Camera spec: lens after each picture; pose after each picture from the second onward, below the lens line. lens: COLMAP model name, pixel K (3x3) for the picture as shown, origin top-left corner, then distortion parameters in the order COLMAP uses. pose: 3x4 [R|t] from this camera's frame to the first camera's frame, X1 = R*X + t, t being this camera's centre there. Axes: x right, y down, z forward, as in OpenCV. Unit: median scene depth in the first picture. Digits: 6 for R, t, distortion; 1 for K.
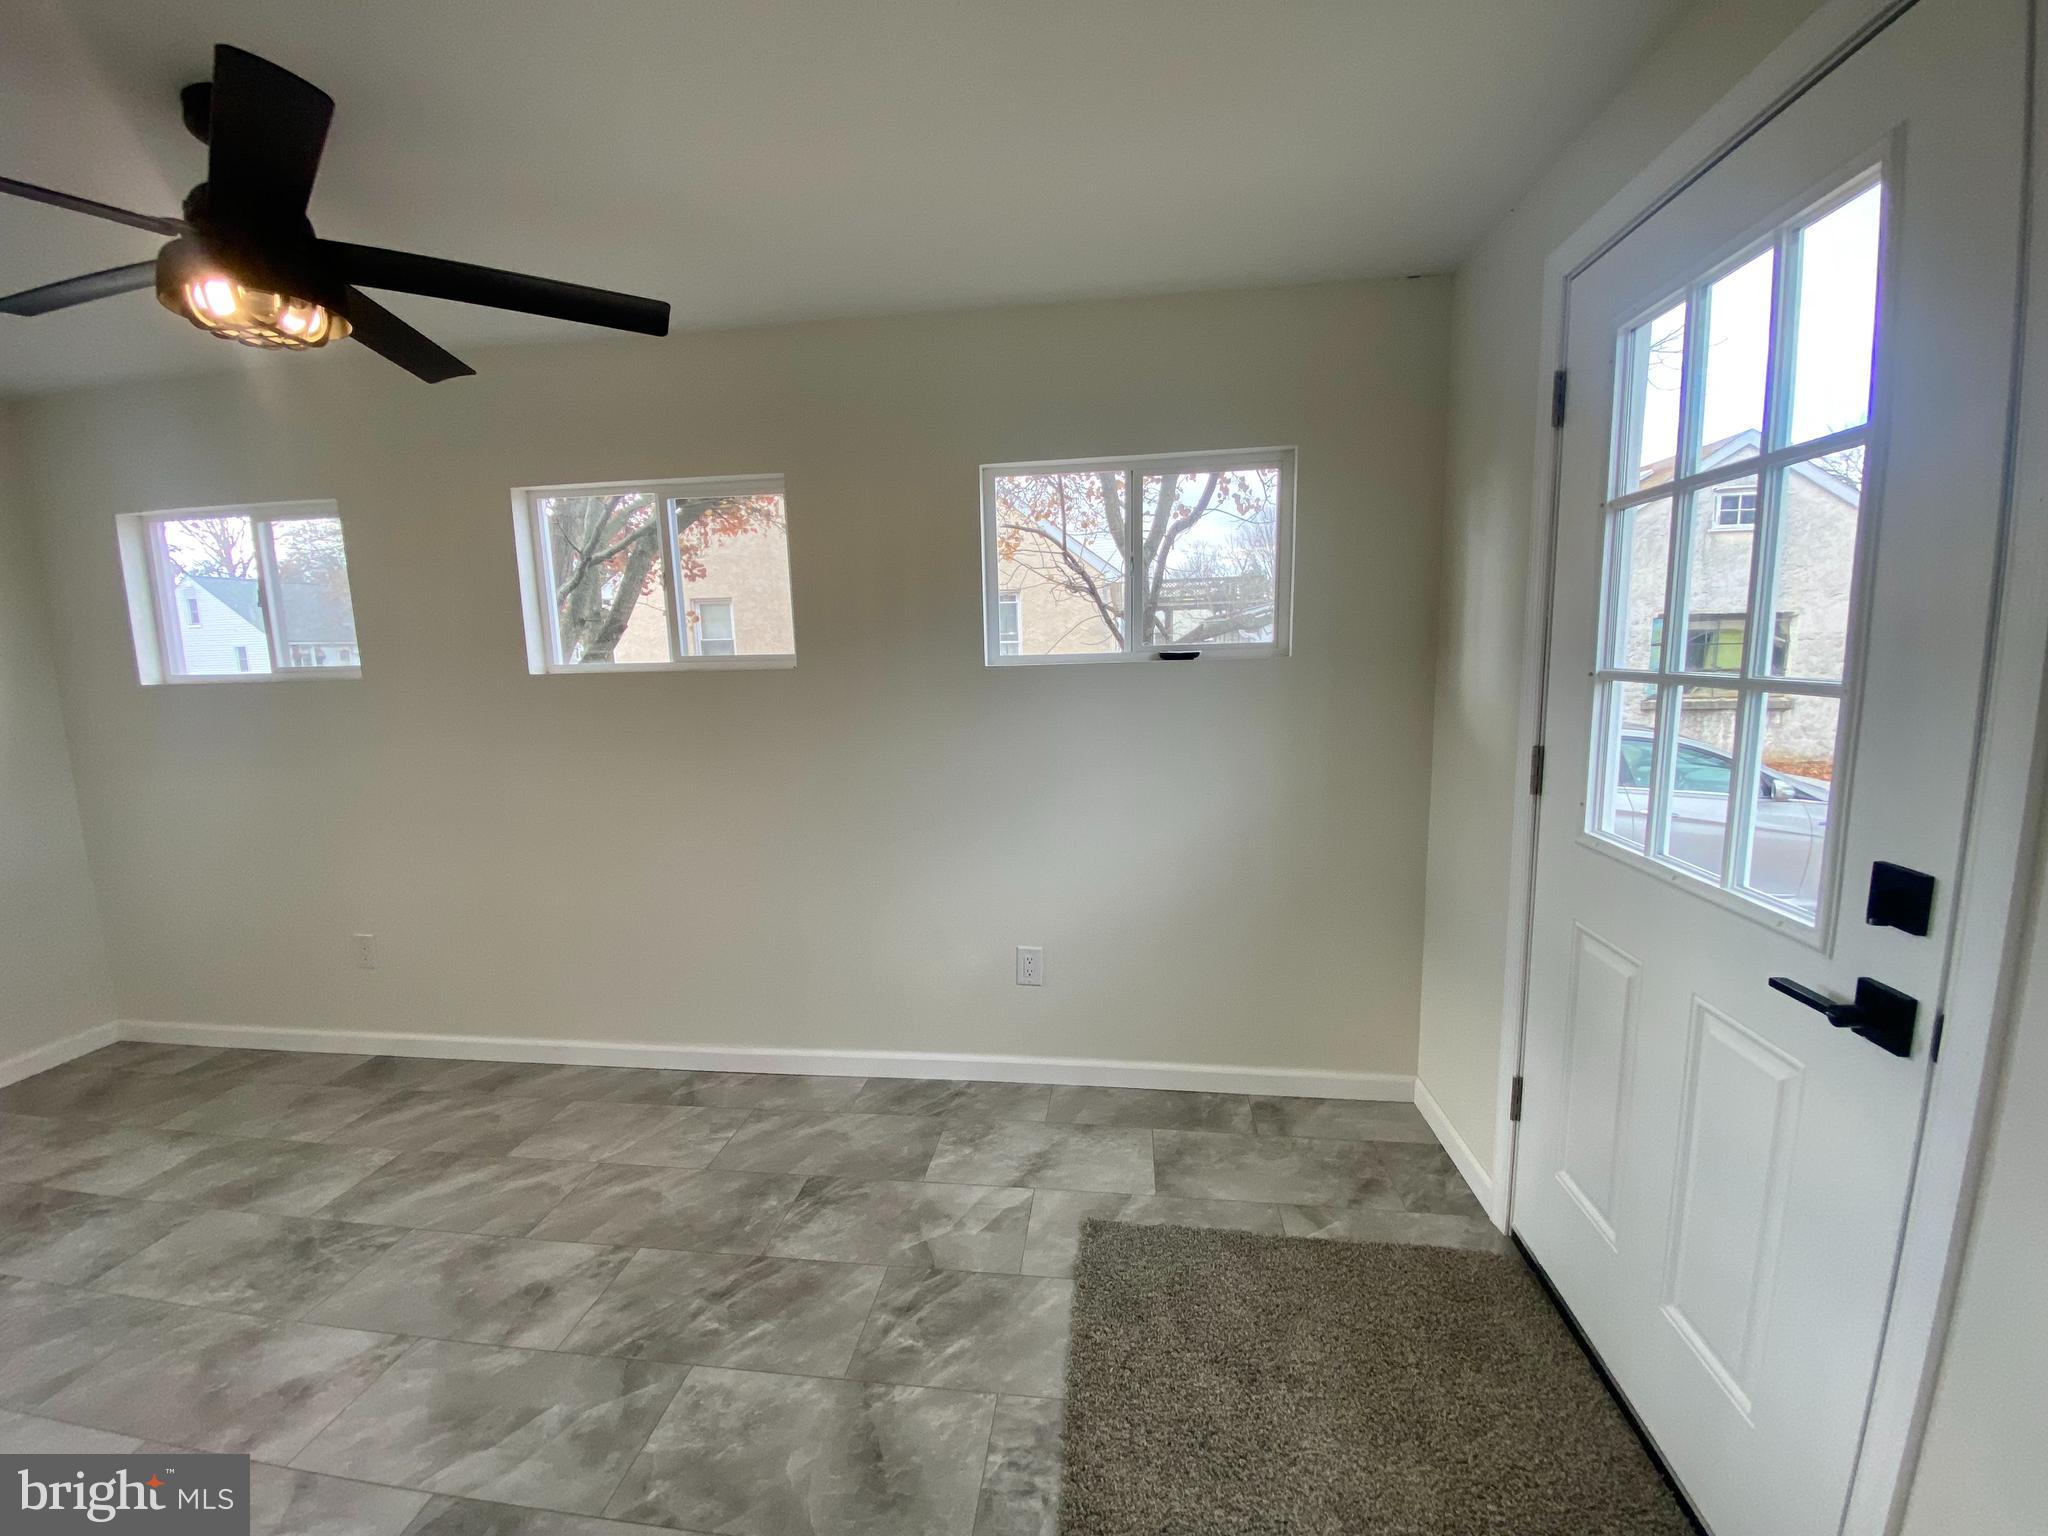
lens RADIAL K [[827.5, 0, 1021.5], [0, 827.5, 773.5], [0, 0, 1]] dist [0.007448, -0.012497]
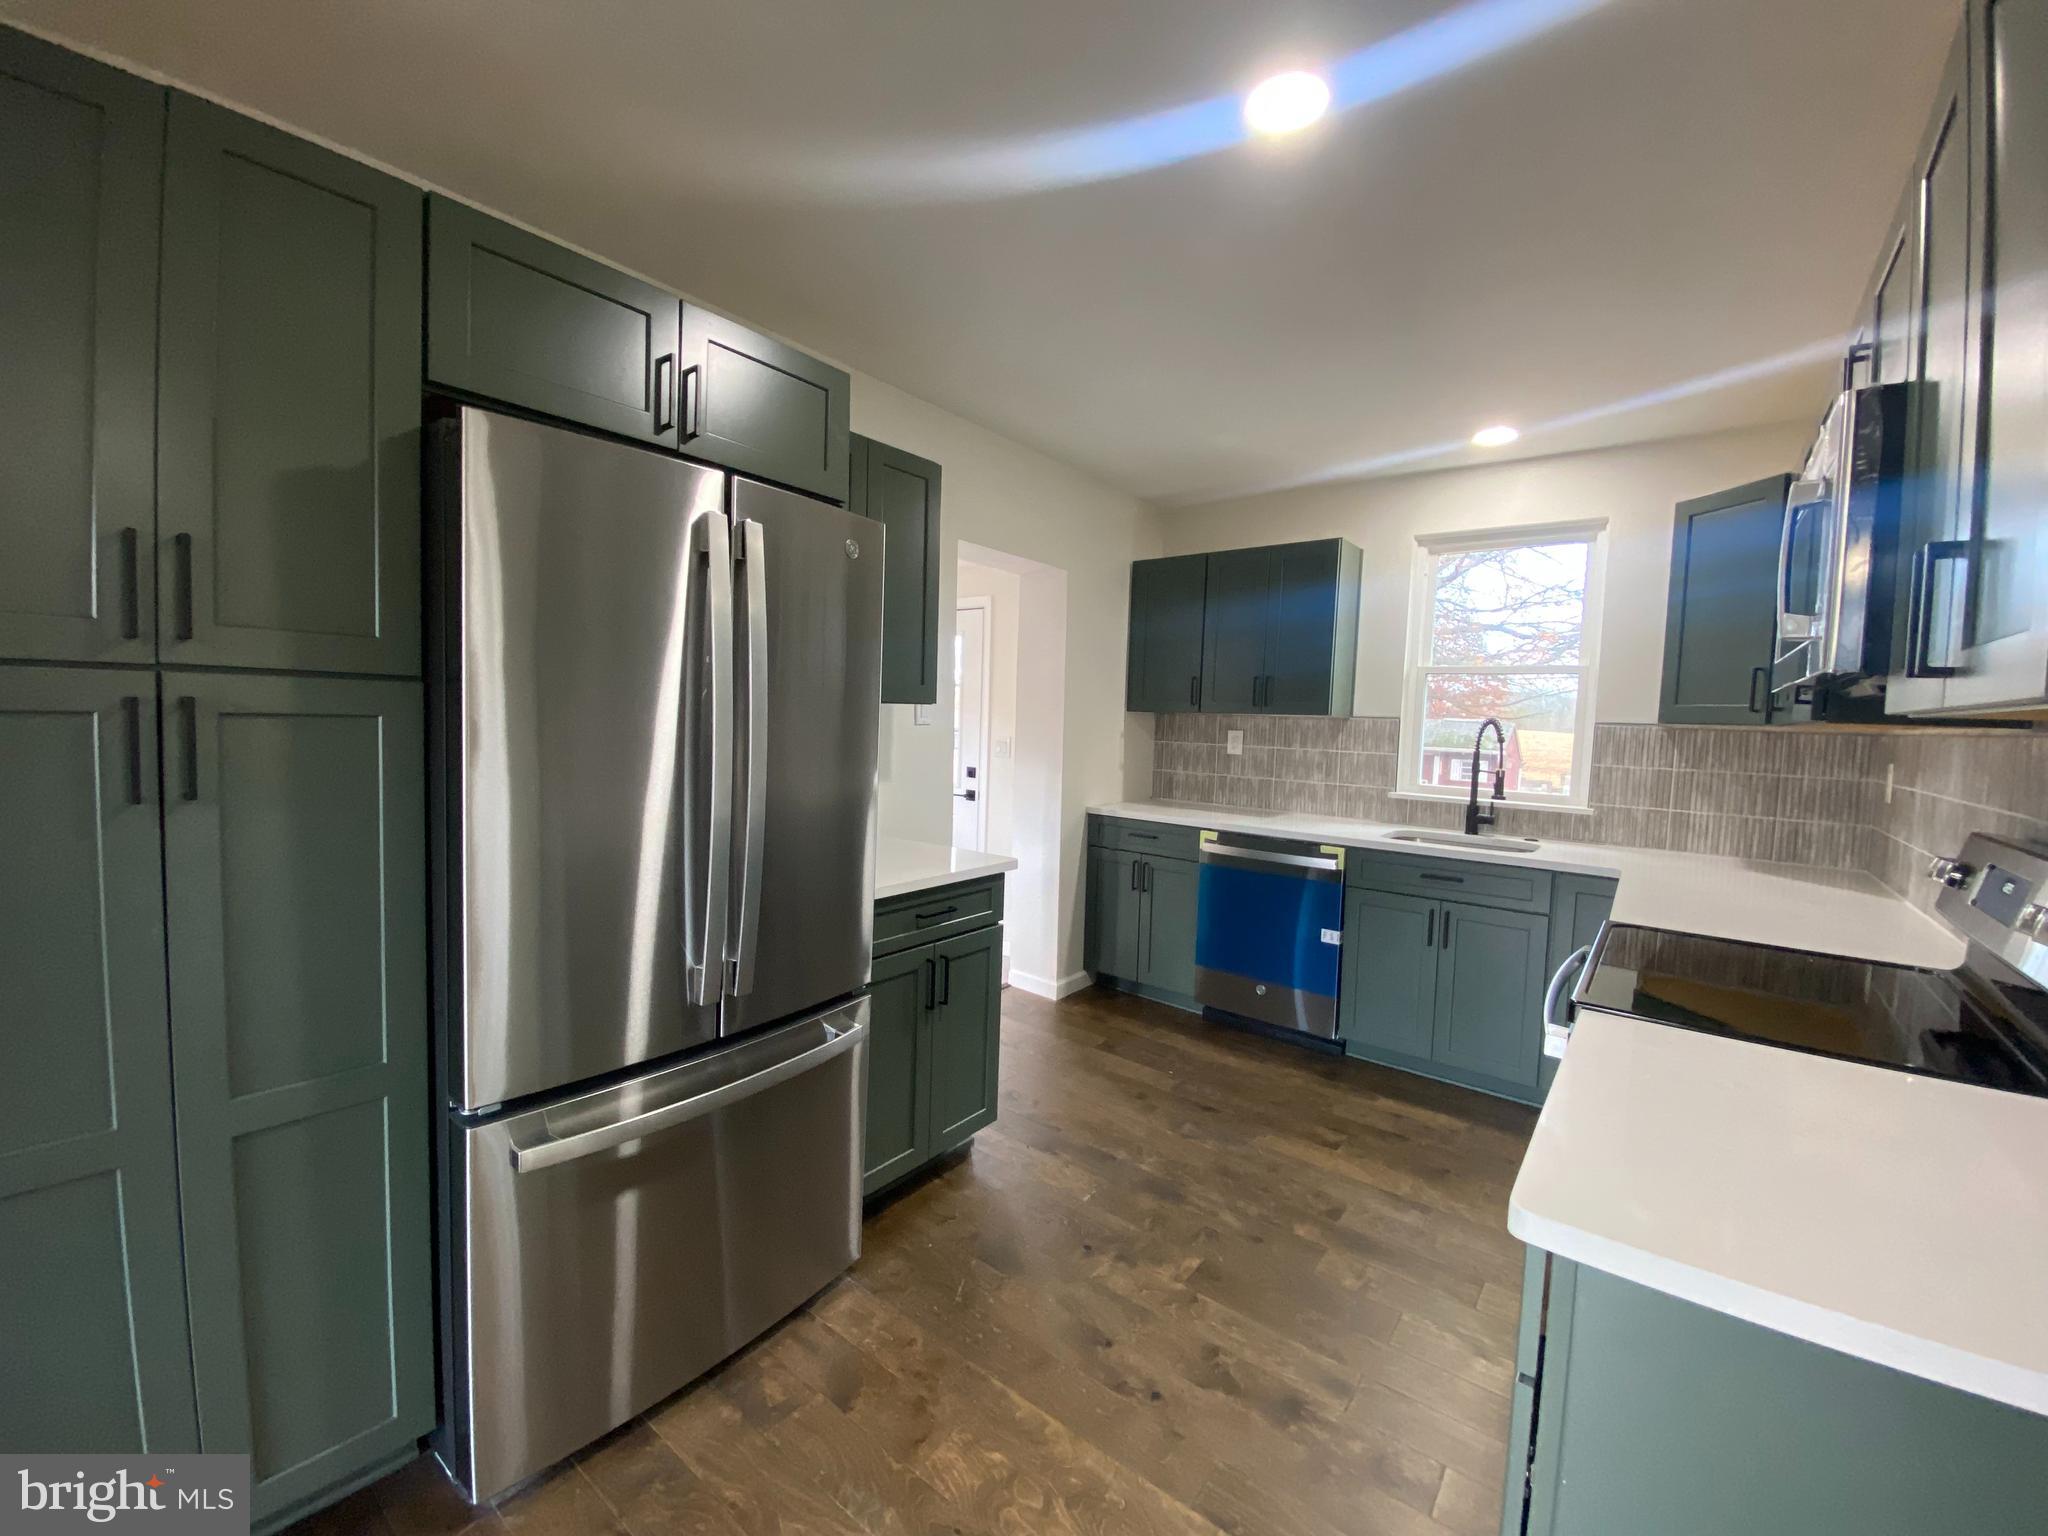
lens RADIAL K [[827.5, 0, 1004.5], [0, 827.5, 763.5], [0, 0, 1]] dist [0.007448, -0.012497]
pose [[0.528858, -0.006293, 0.848687, -1.588260], [0.082532, 0.995615, -0.044046, 0.162983], [-0.844688, 0.093338, 0.527058, -0.952687]]
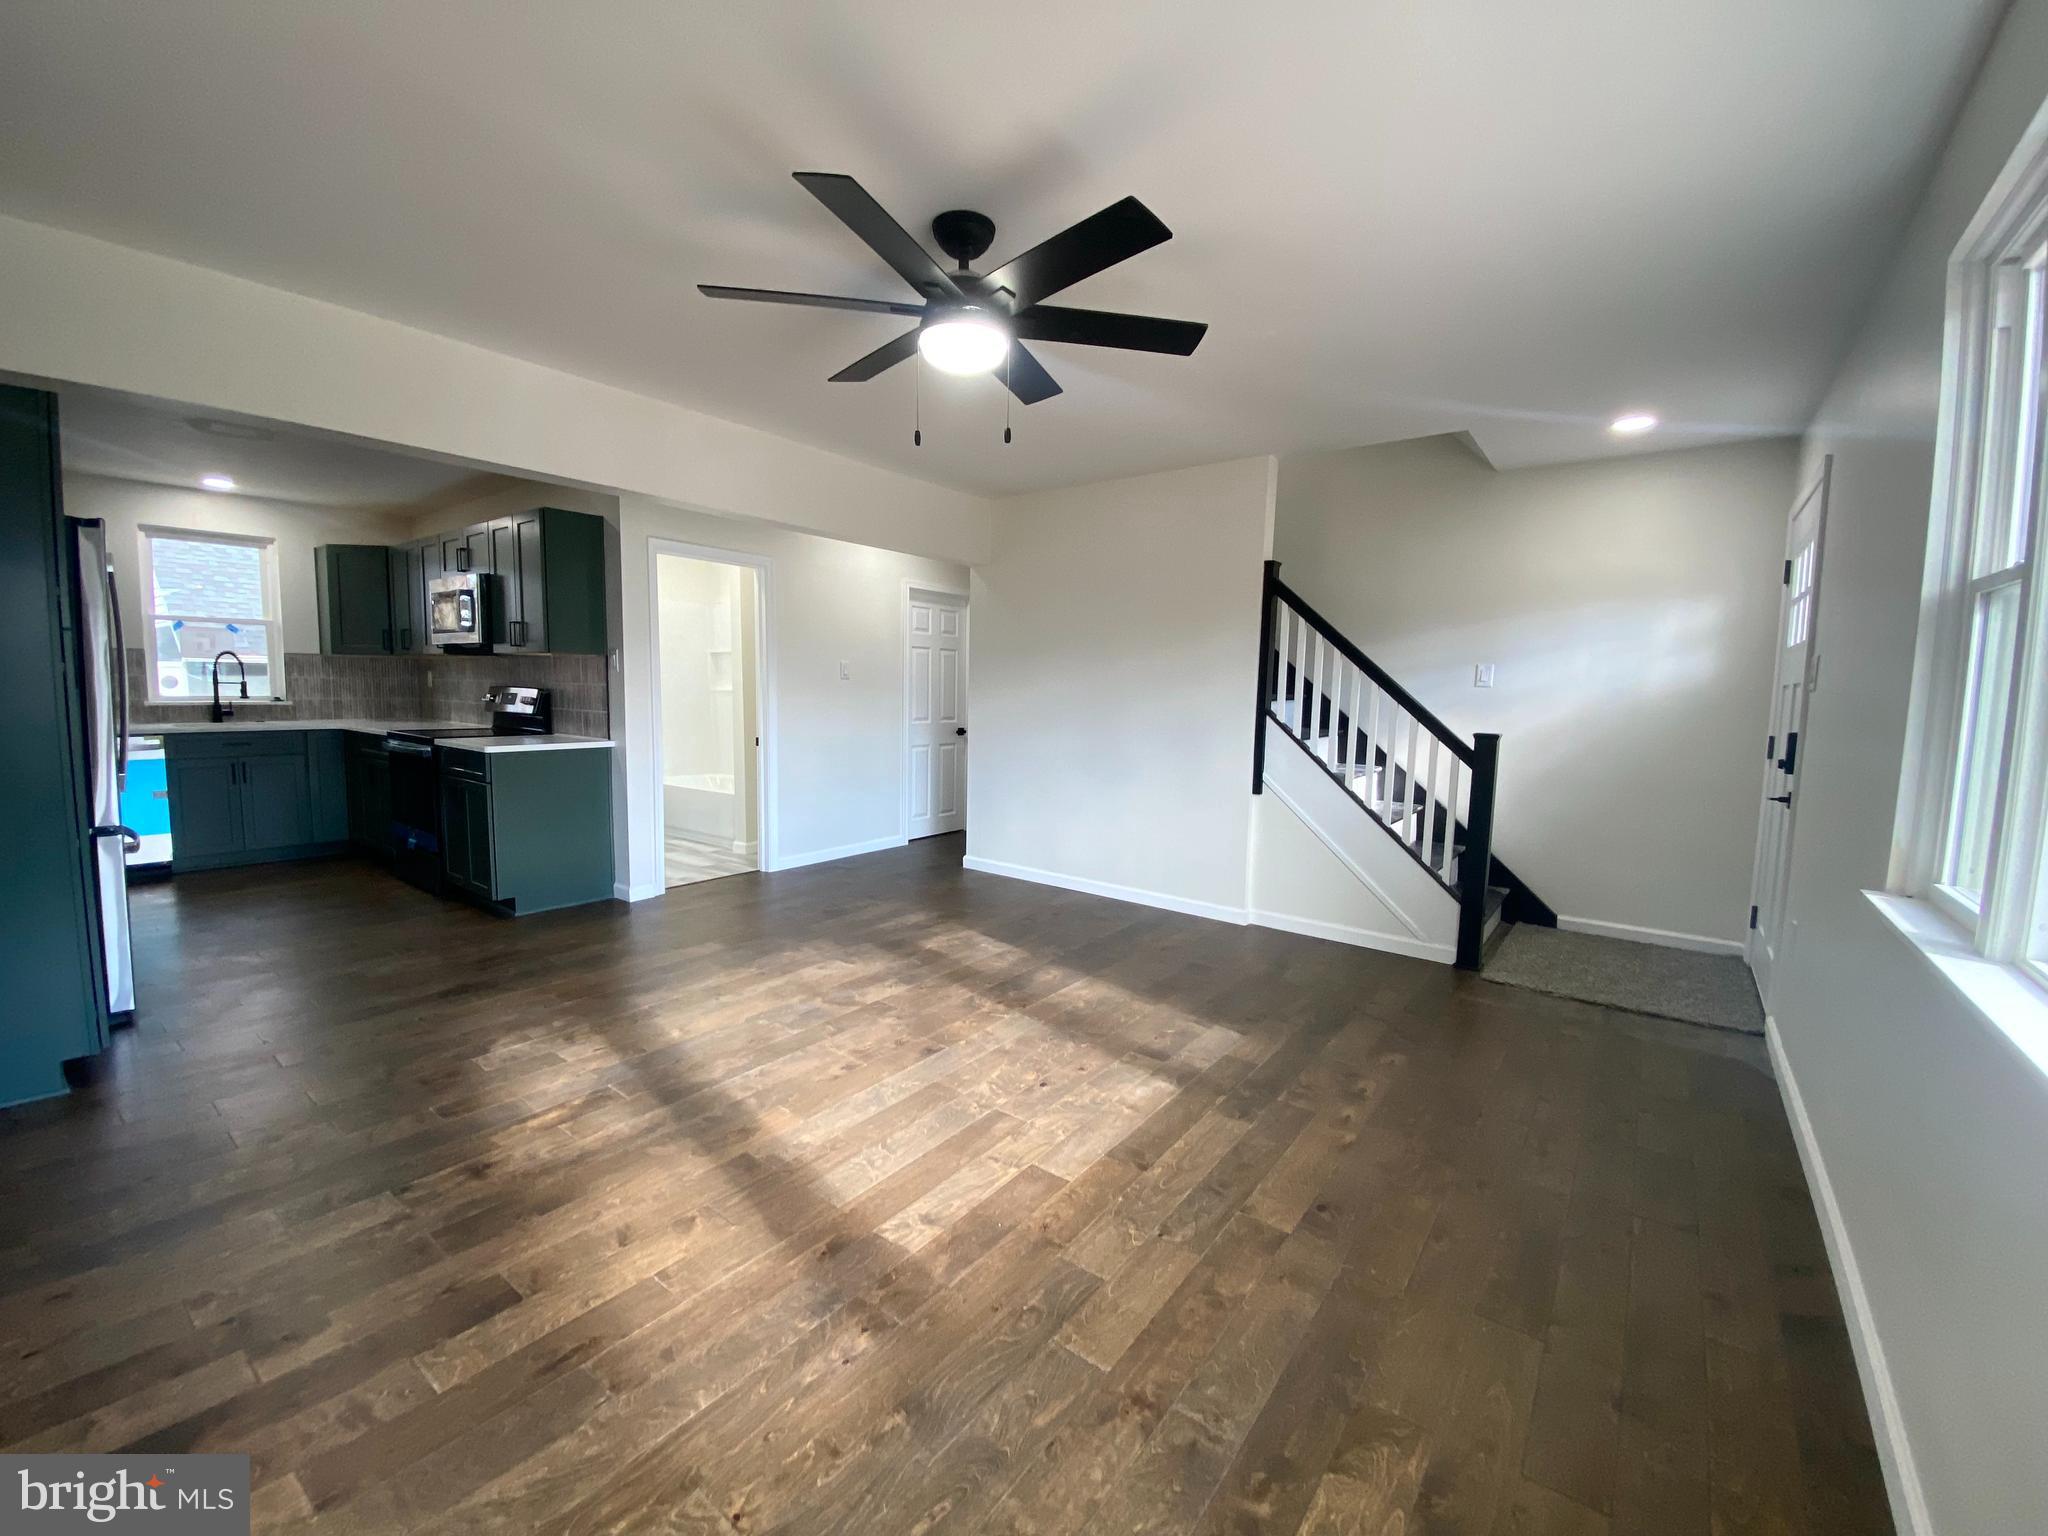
lens RADIAL K [[827.5, 0, 1019.0], [0, 827.5, 769.4], [0, 0, 1]] dist [0.007448, -0.012497]
pose [[-0.861690, -0.043829, 0.505538, -3.402328], [0.079594, 0.972256, 0.219960, 0.067423], [-0.501153, 0.229776, -0.834295, 0.182161]]
